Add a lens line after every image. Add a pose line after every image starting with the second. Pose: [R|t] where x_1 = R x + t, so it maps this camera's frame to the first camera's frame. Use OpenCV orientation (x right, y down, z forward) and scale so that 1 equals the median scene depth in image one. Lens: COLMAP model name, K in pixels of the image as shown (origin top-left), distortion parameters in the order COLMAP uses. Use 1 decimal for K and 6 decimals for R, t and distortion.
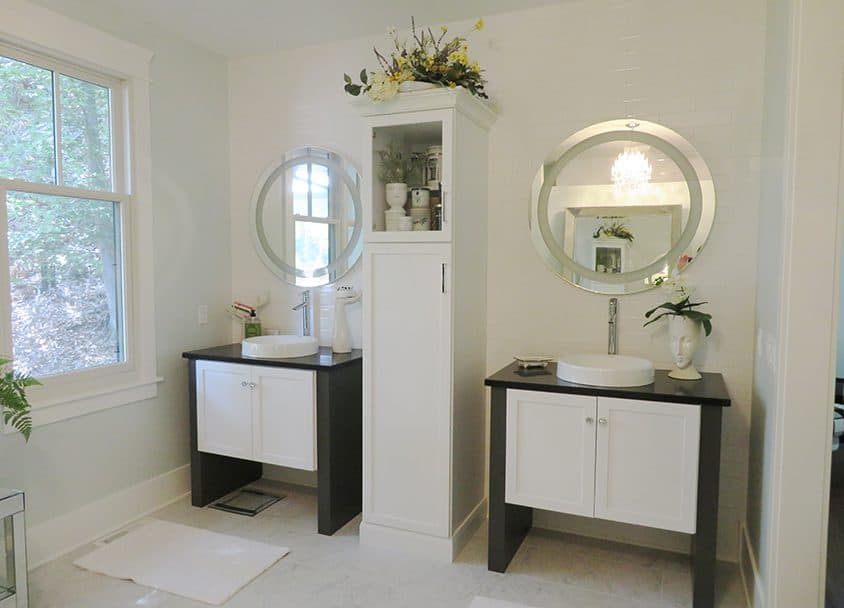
lens RADIAL K [[601.2, 0, 422.0], [0, 601.2, 304.0], [0, 0, 1]] dist [0.001921, -0.000466]
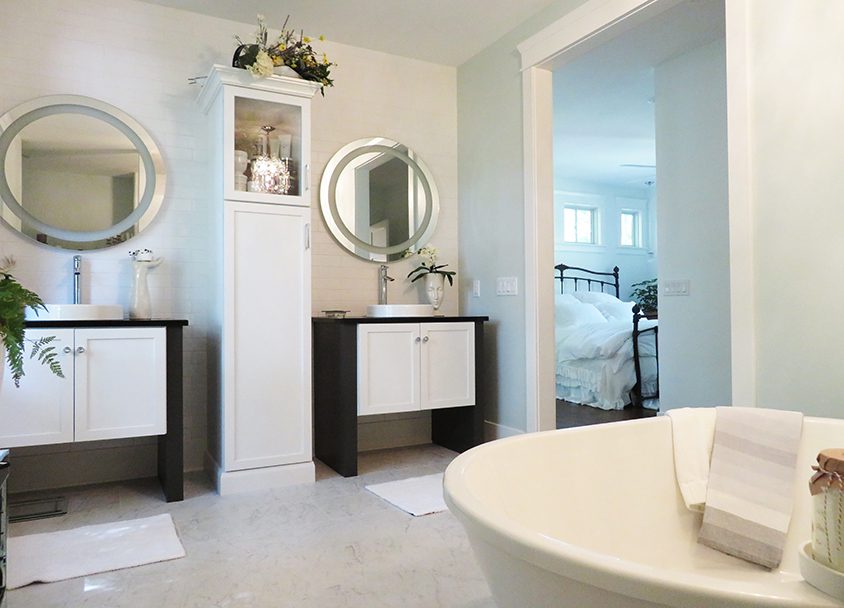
lens RADIAL K [[601.2, 0, 422.0], [0, 601.2, 304.0], [0, 0, 1]] dist [0.001921, -0.000466]
pose [[0.633402, -0.001883, 0.773821, -0.734662], [0.064473, 0.996649, -0.050349, 0.165308], [-0.771133, 0.081781, 0.631400, 0.086893]]
